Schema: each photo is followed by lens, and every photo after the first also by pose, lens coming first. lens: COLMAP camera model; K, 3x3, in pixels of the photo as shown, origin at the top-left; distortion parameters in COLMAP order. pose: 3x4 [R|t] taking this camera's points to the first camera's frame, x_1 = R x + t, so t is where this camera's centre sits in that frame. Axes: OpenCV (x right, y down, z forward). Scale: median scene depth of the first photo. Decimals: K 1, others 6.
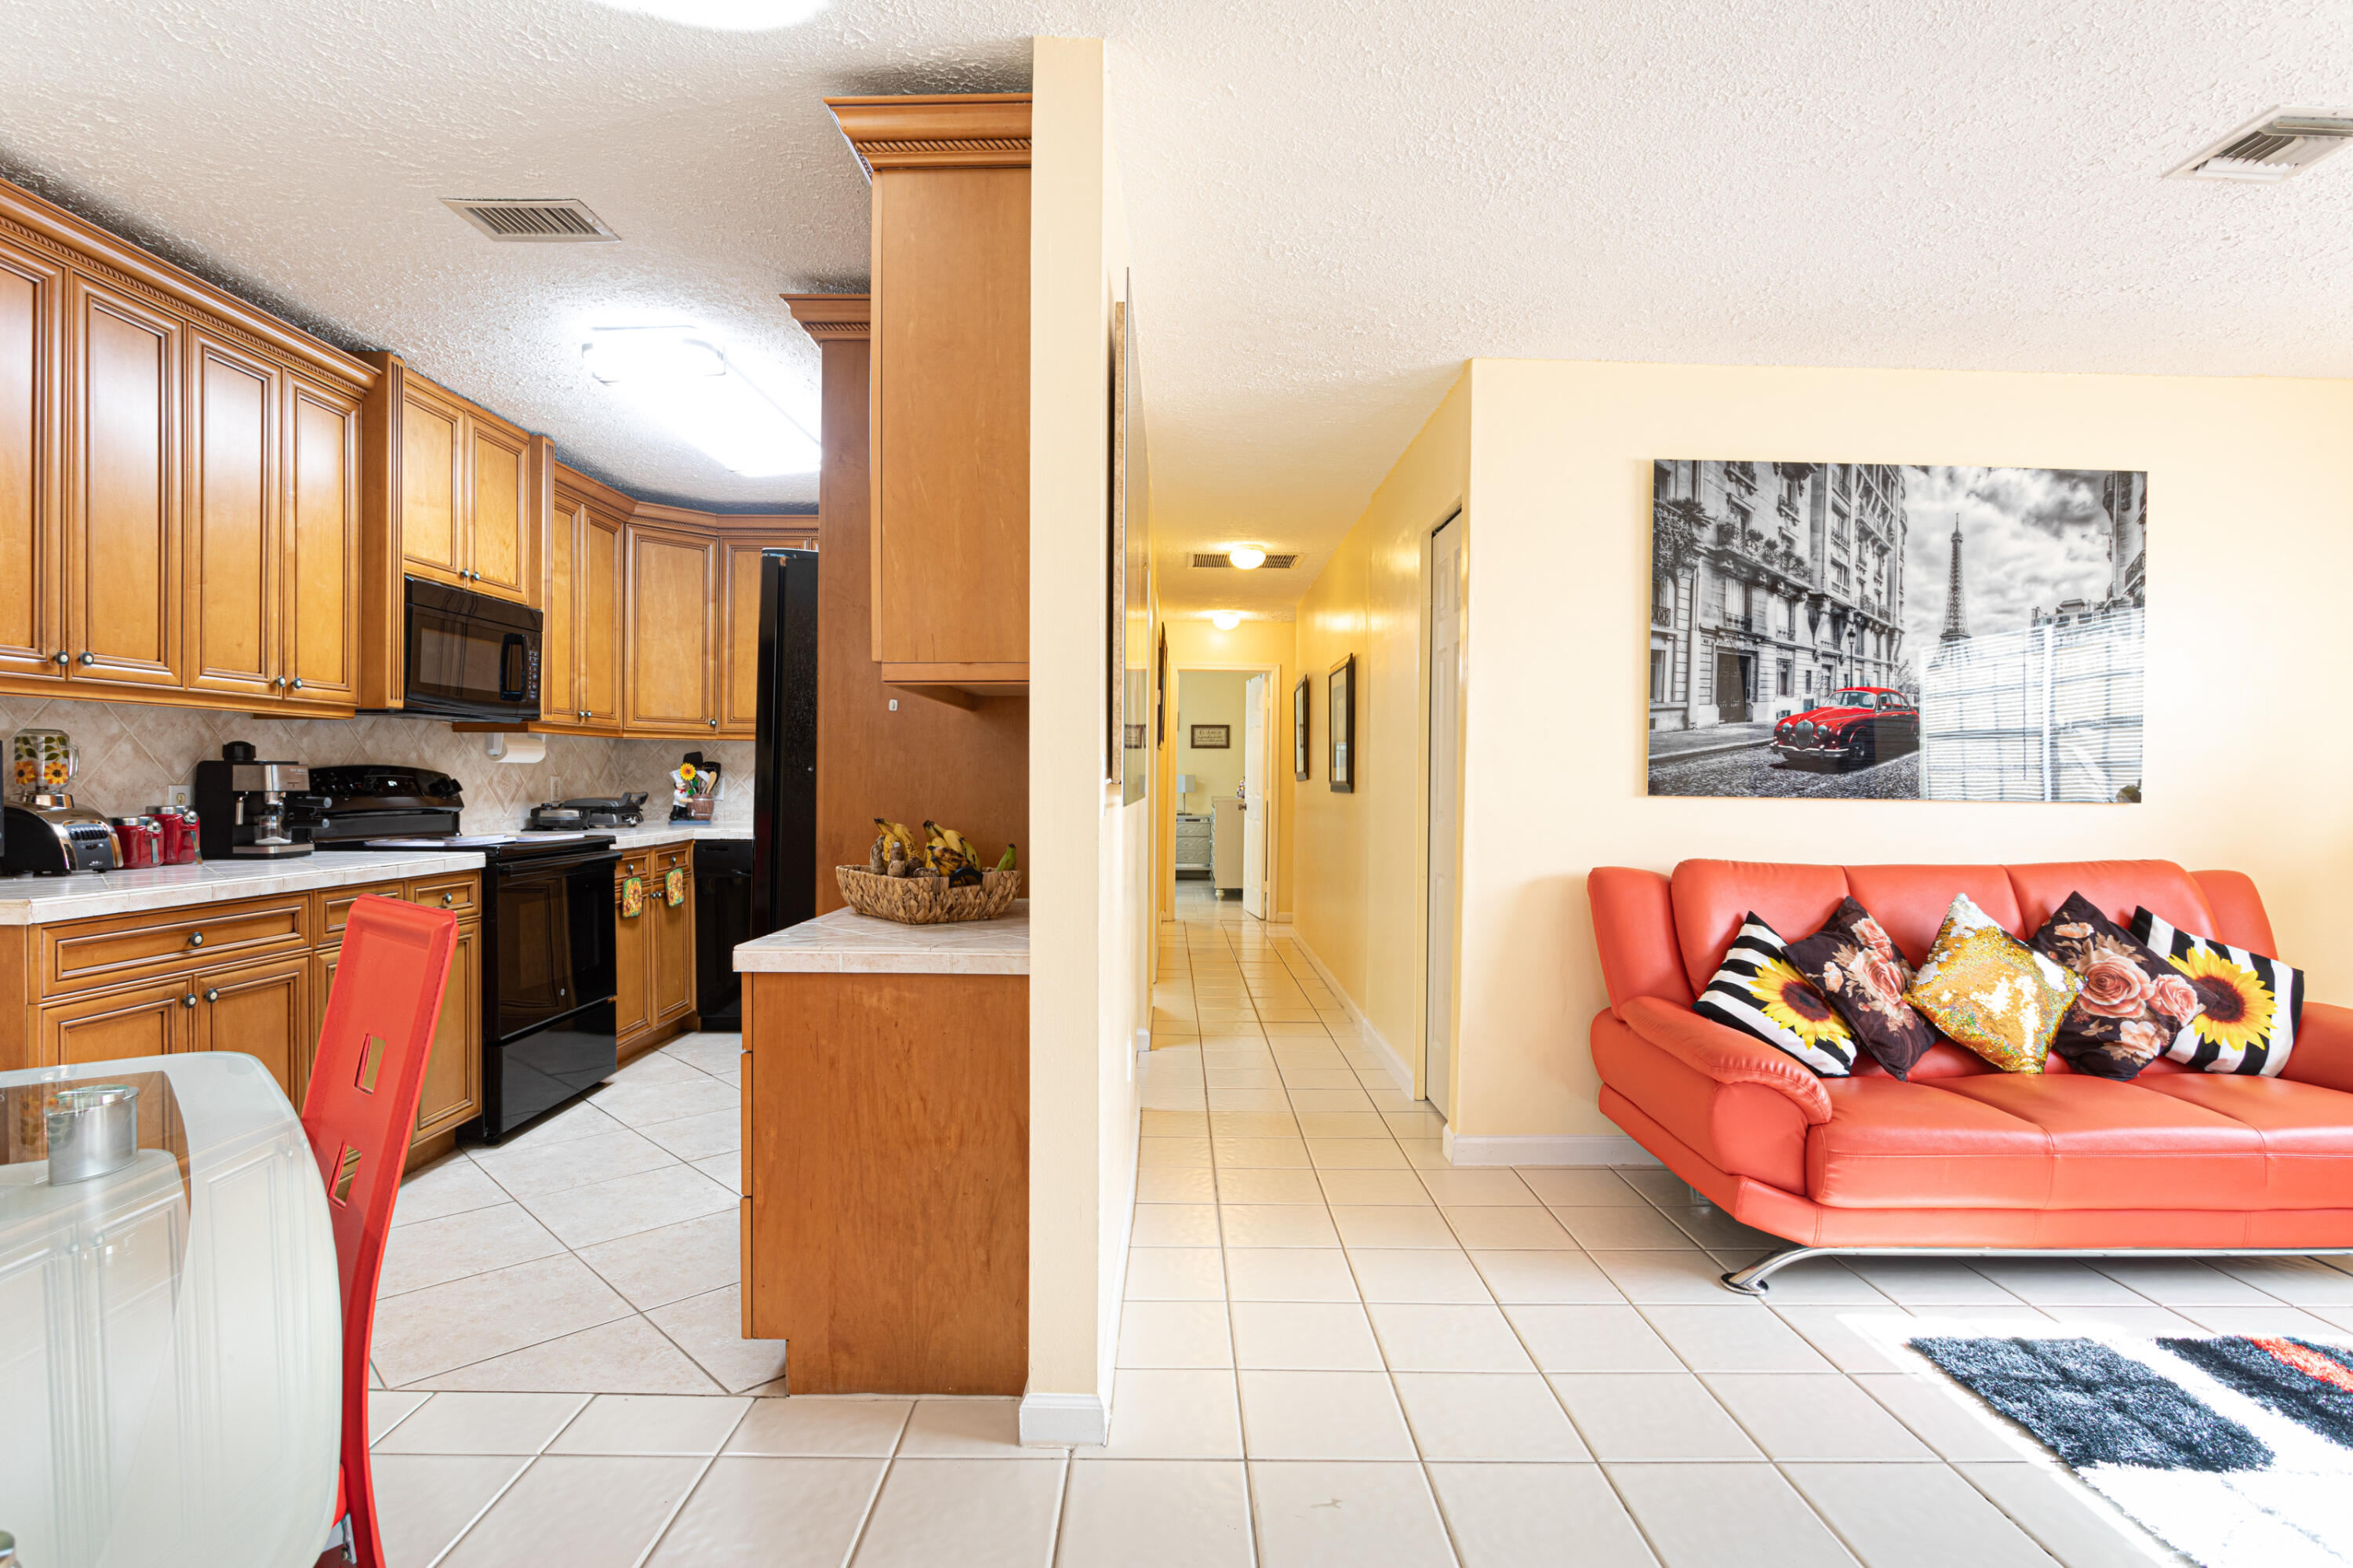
lens RADIAL K [[1166.0, 0, 1176.5], [0, 1166.0, 784.0], [0, 0, 1]] dist [0.000995, 0.000554]
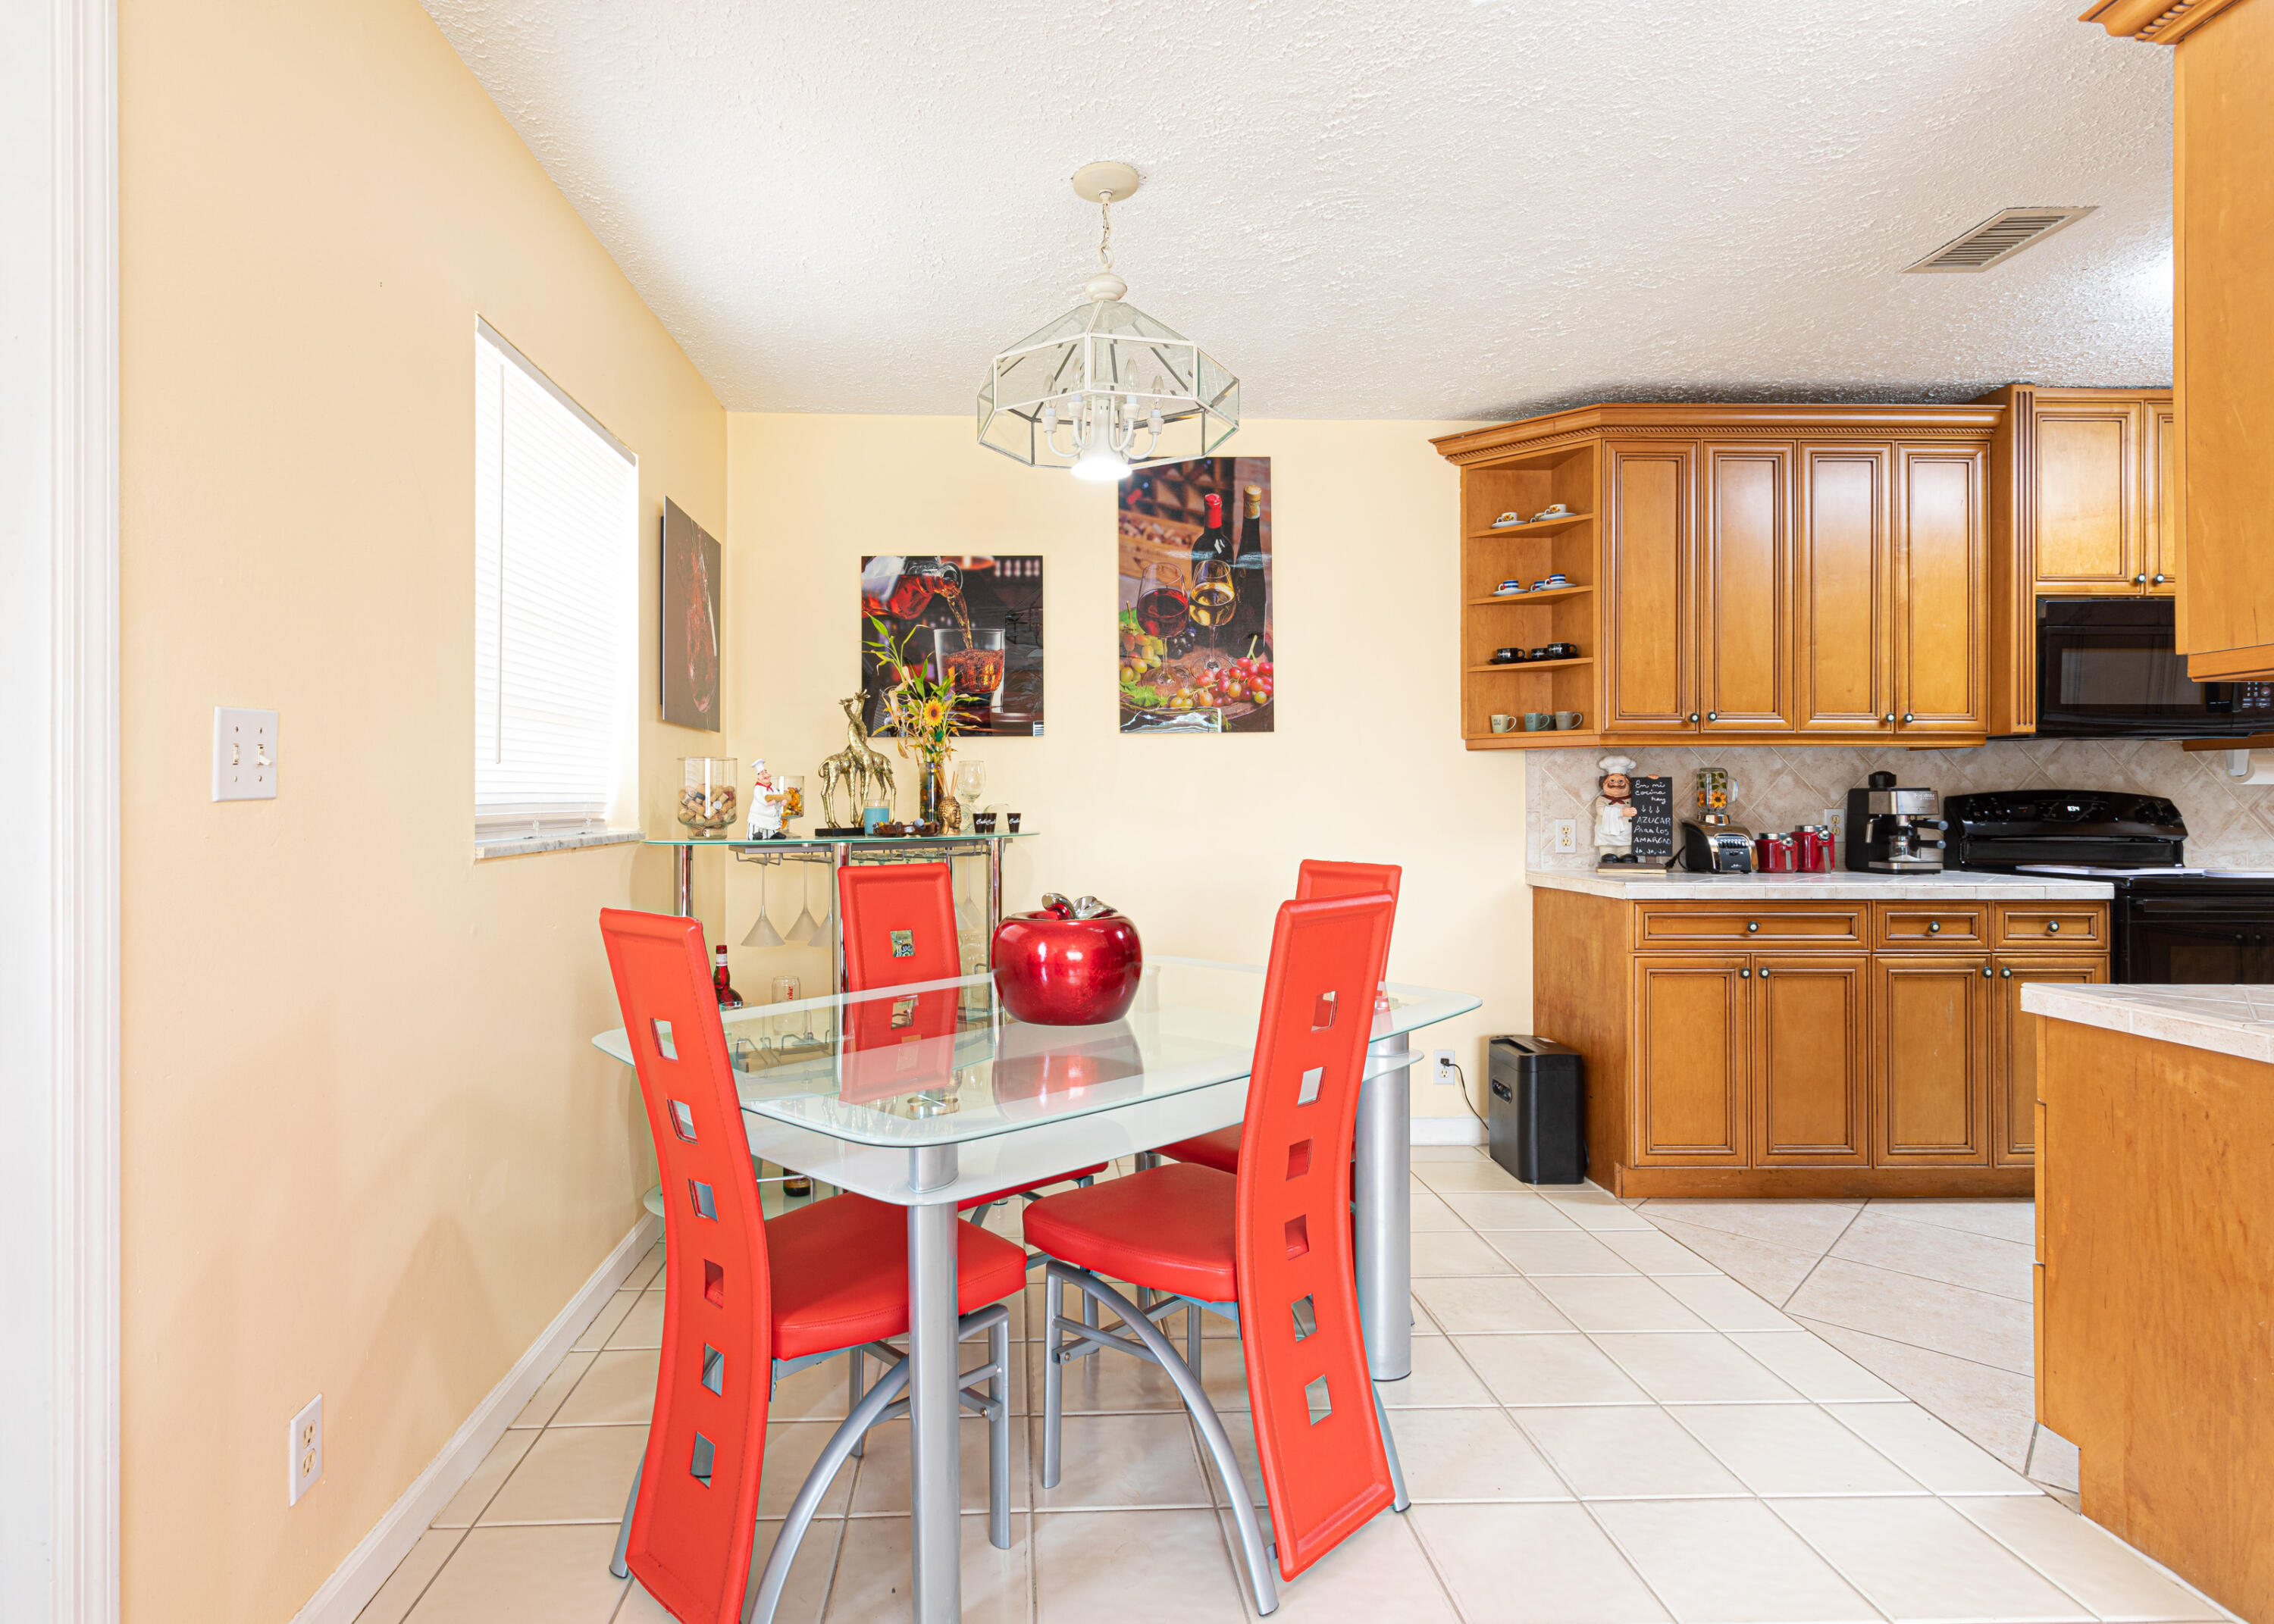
lens RADIAL K [[1304.7, 0, 1134.0], [0, 1304.7, 779.8], [0, 0, 1]] dist [0.060823, -0.000047]
pose [[0.082412, -0.020496, -0.996388, 0.483522], [-0.004102, 0.999773, -0.020905, 0.002784], [0.996590, 0.005810, 0.082309, 0.164418]]
